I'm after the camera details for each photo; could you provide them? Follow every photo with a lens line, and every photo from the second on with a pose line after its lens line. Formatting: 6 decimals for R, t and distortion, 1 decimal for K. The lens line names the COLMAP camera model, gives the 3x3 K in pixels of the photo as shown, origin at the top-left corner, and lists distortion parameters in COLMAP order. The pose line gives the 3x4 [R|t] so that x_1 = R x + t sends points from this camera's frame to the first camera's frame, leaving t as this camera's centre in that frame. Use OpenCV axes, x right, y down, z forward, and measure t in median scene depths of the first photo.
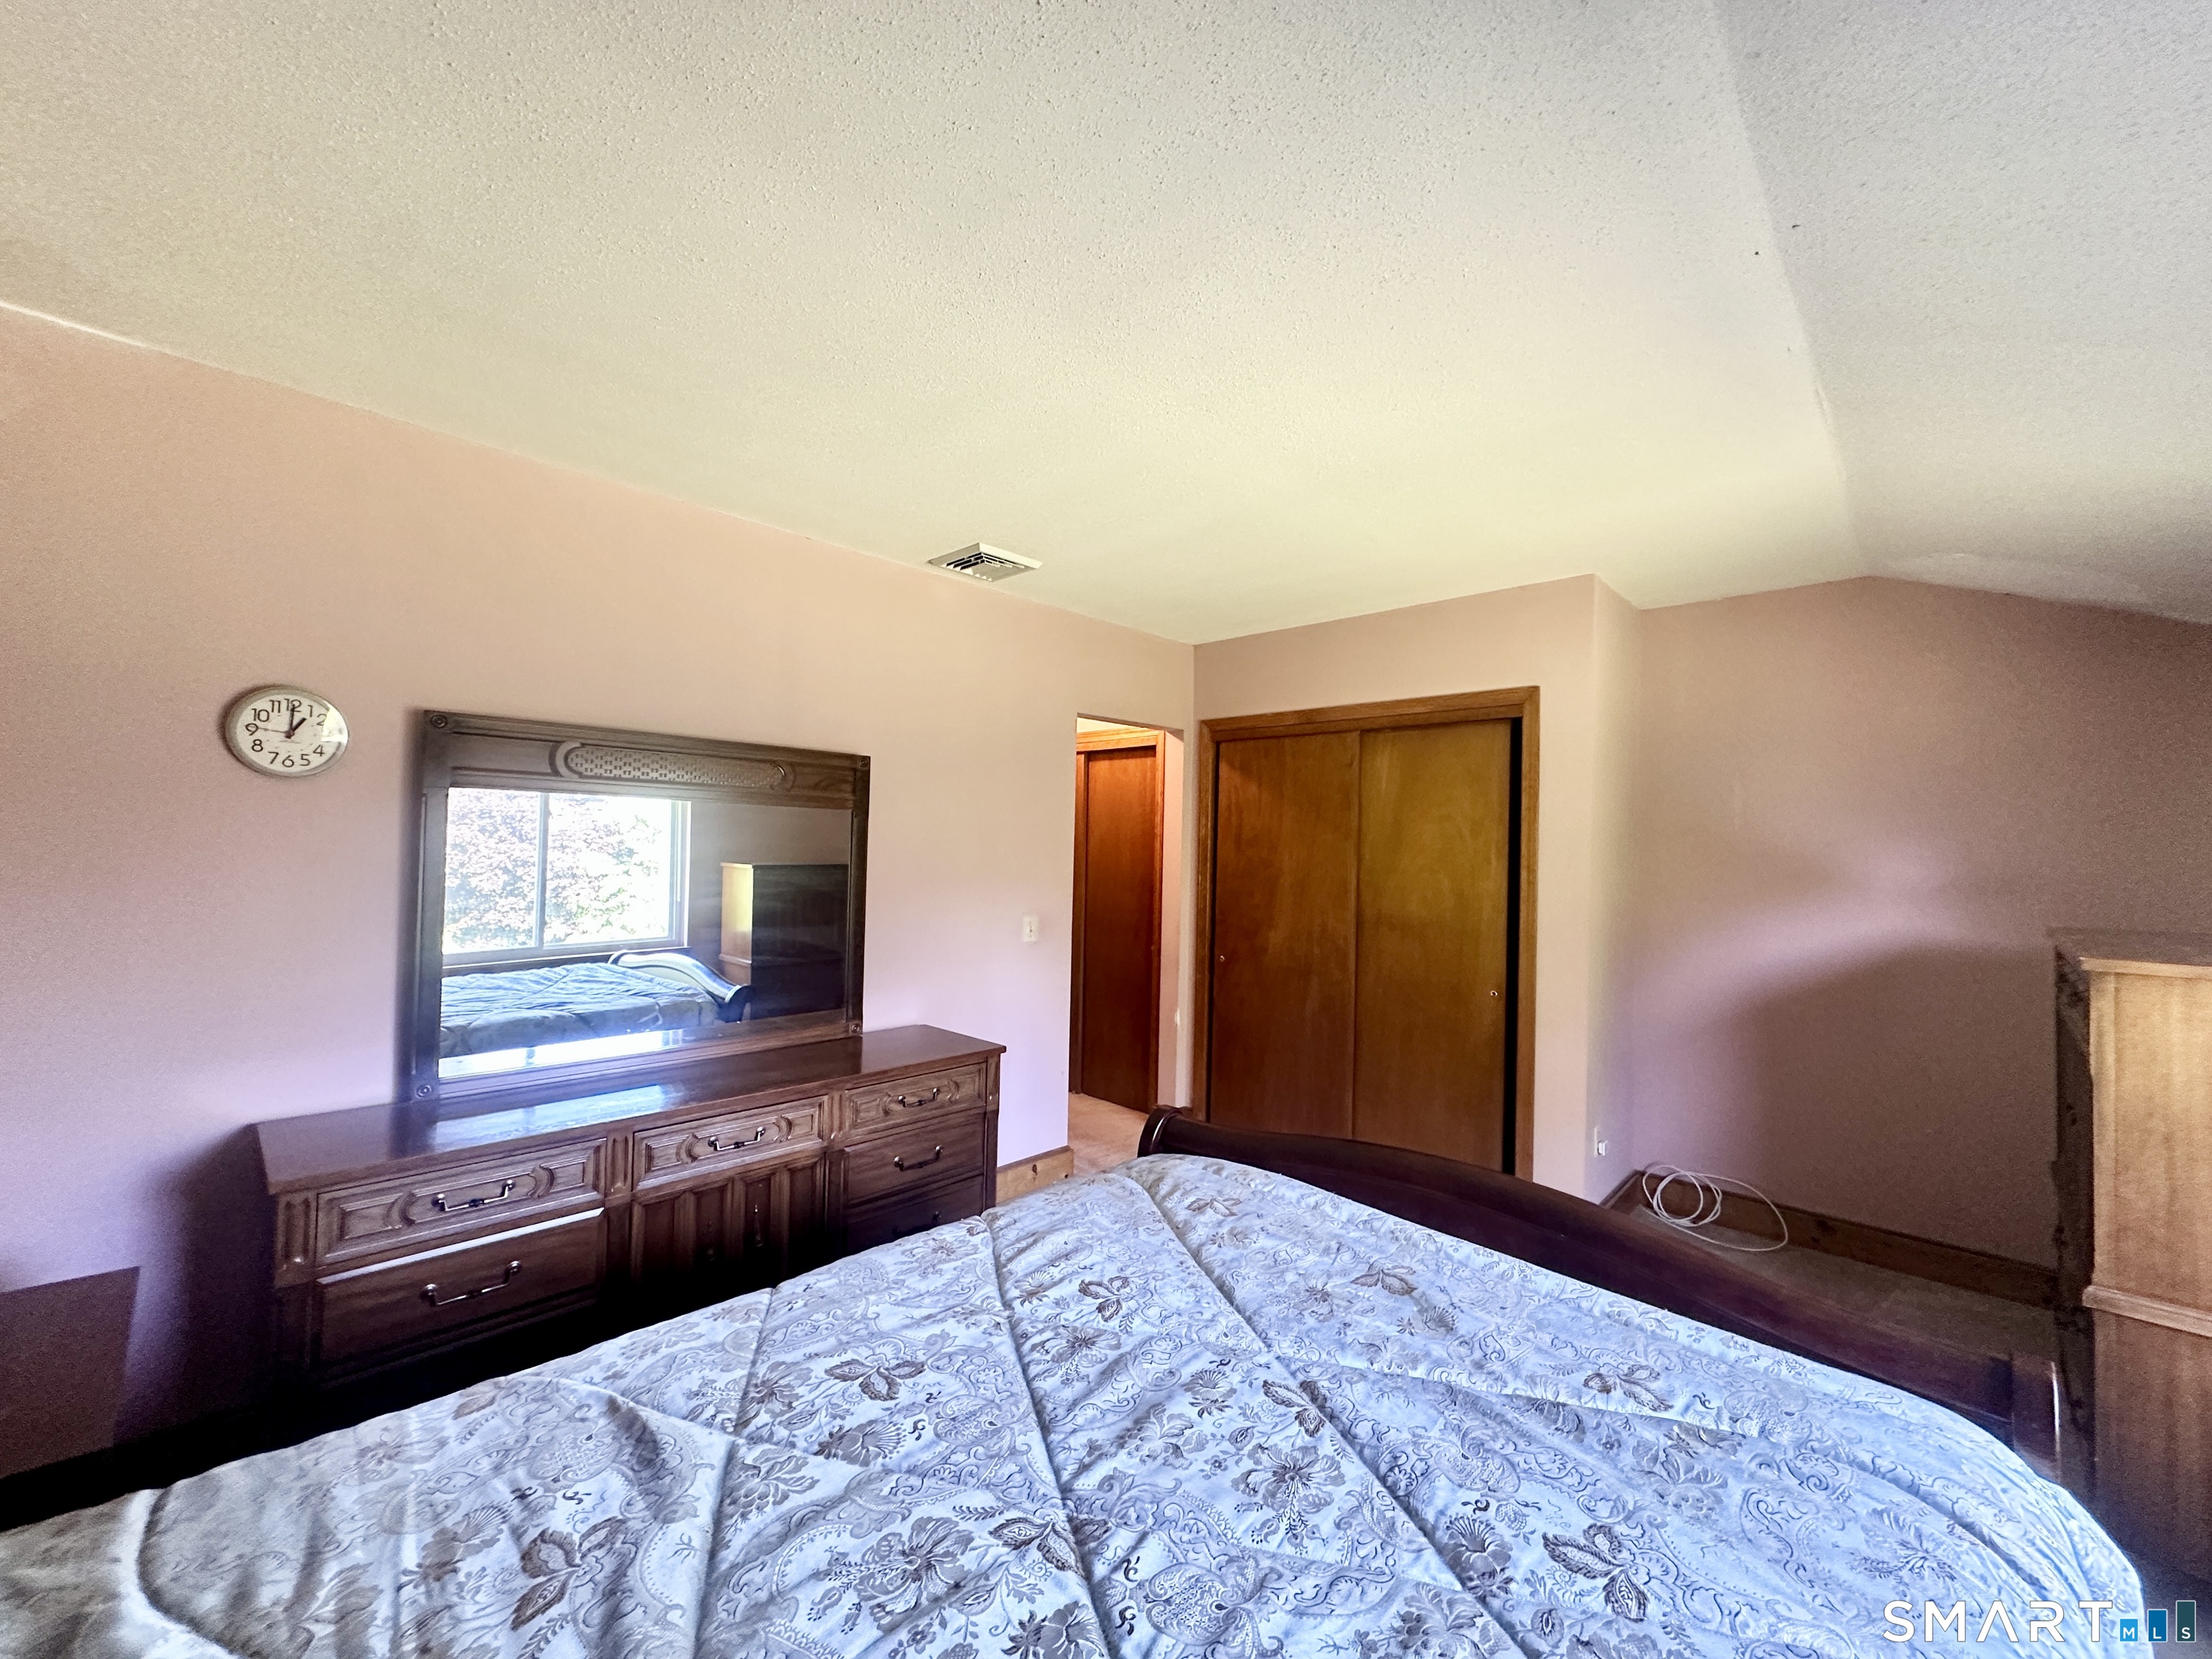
lens RADIAL K [[881.1, 0, 1109.2], [0, 881.1, 832.0], [0, 0, 1]] dist [-0.002773, 0.000911]
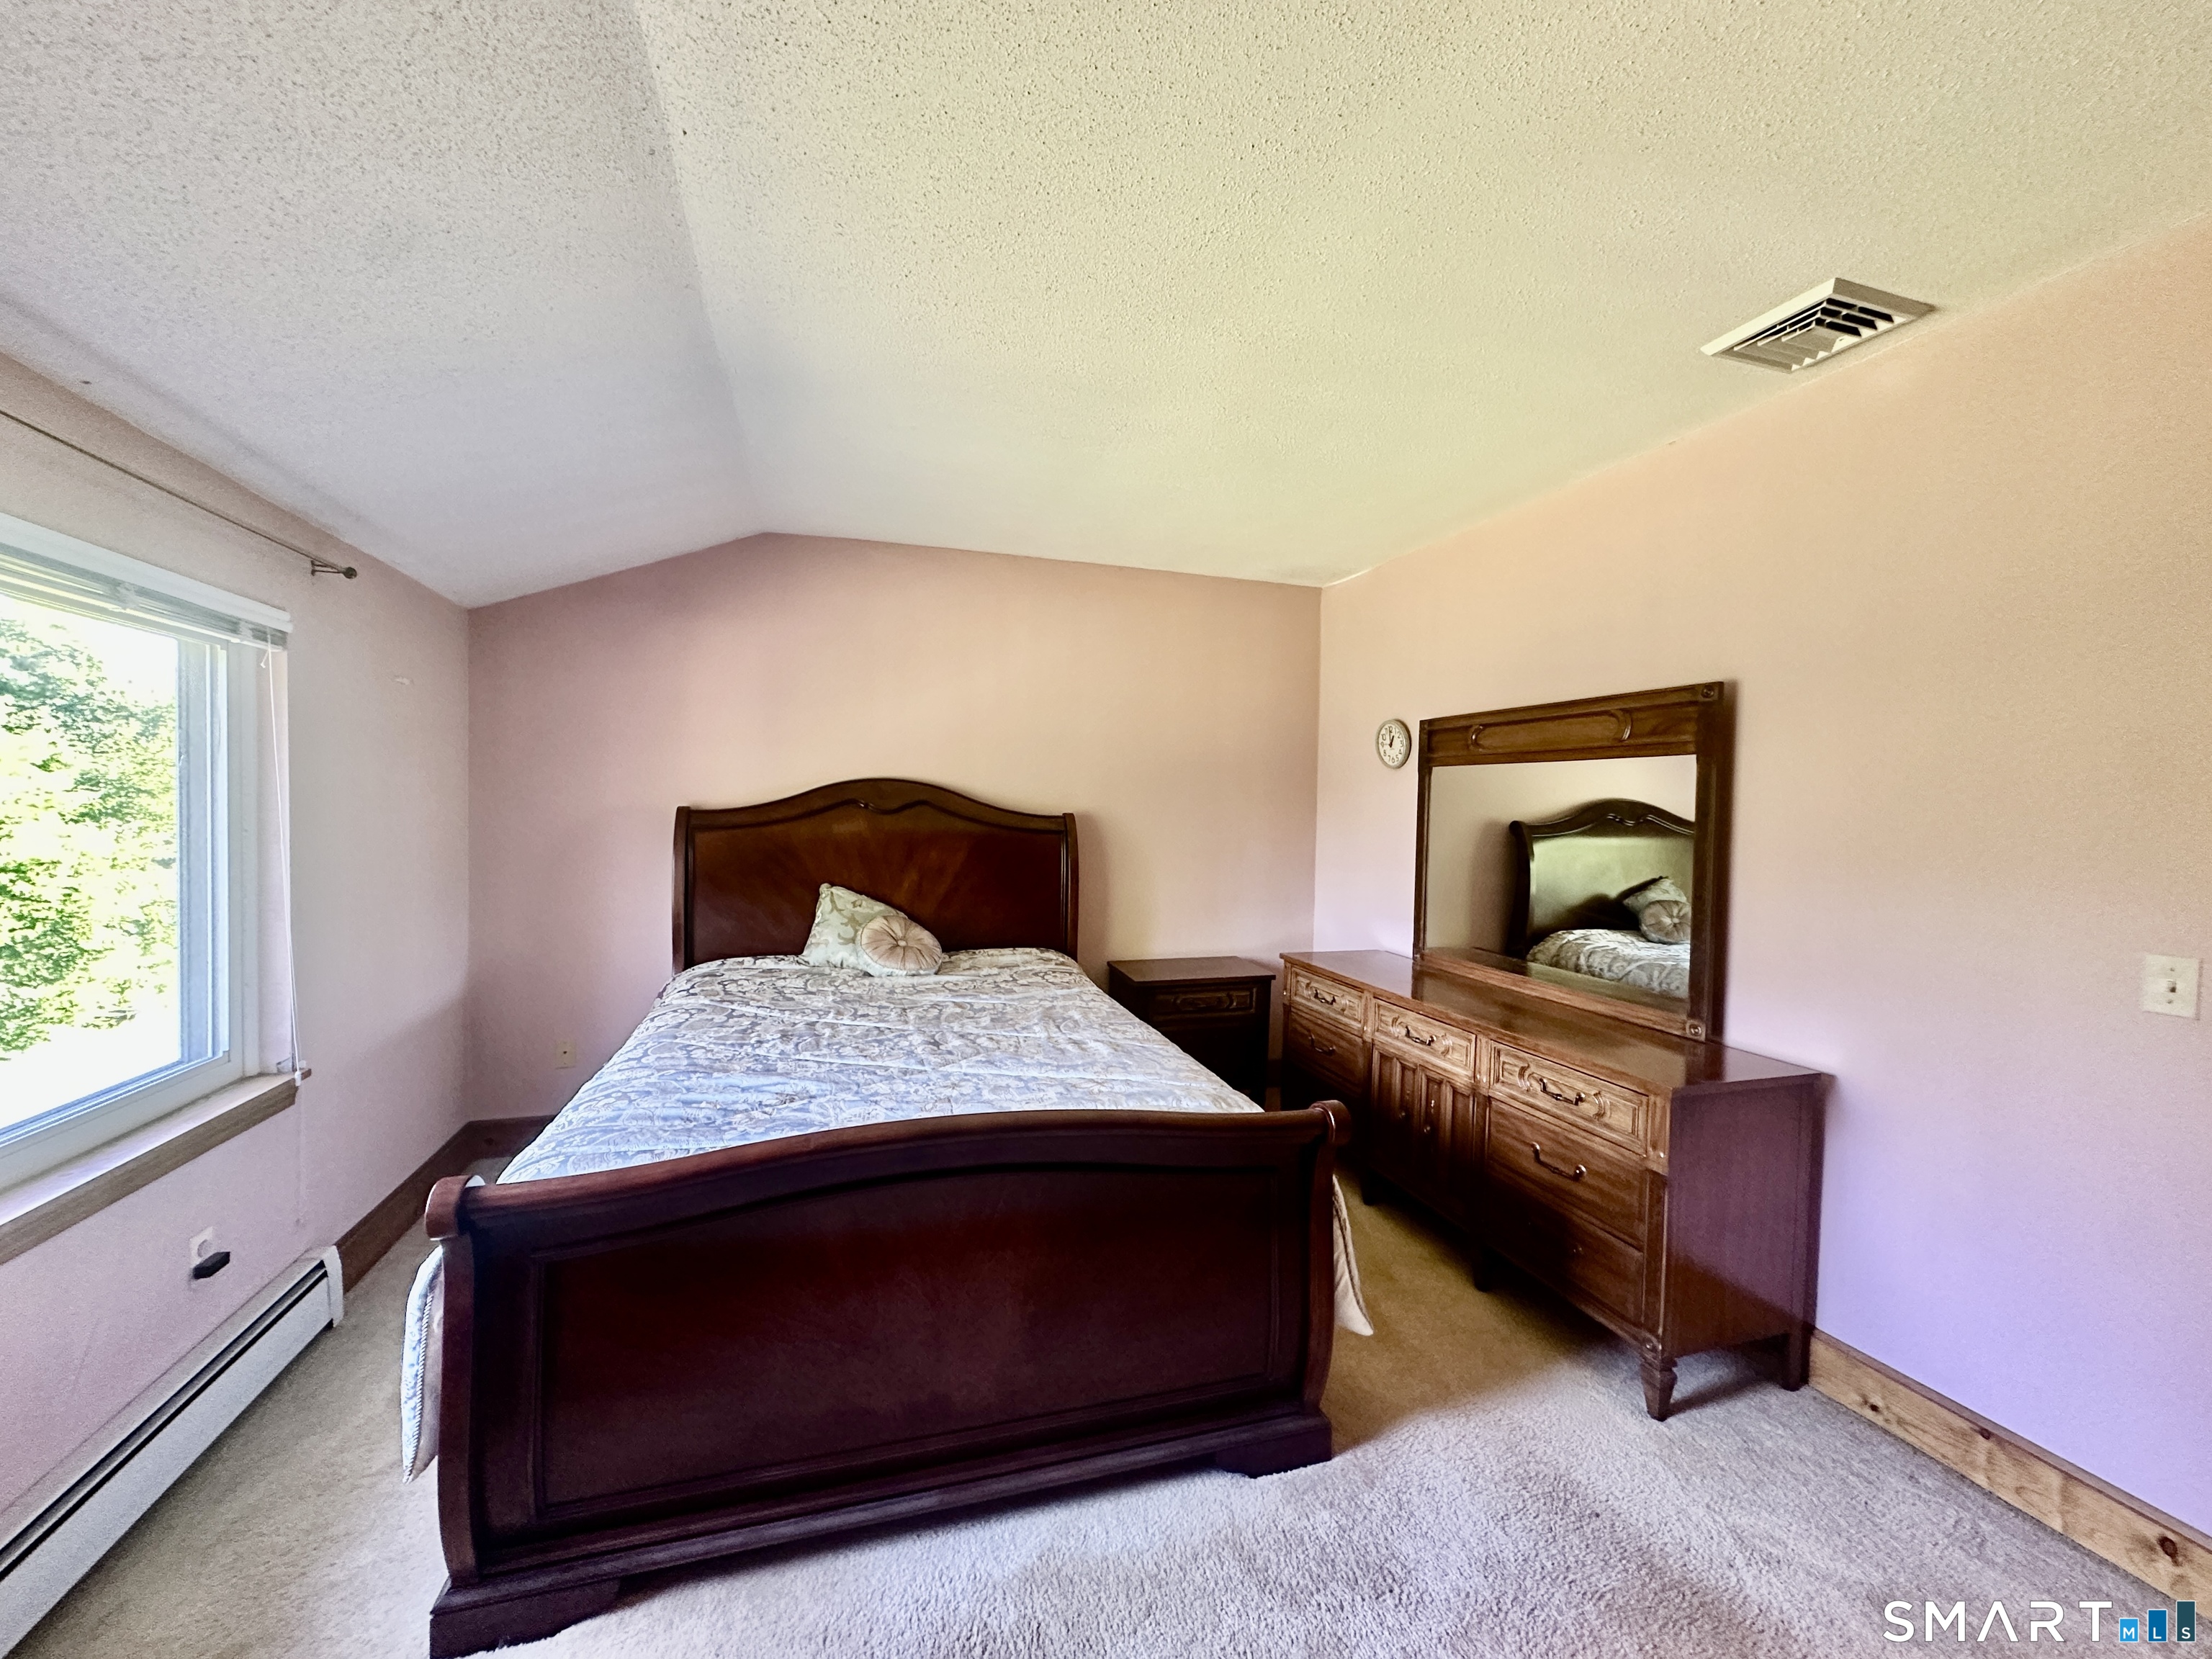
lens RADIAL K [[881.1, 0, 1108.0], [0, 881.1, 827.6], [0, 0, 1]] dist [-0.002773, 0.000911]
pose [[-0.474982, -0.004514, -0.879984, 0.802212], [-0.008243, 0.999966, -0.000680, 0.056108], [0.879957, 0.006930, -0.475003, 1.107216]]
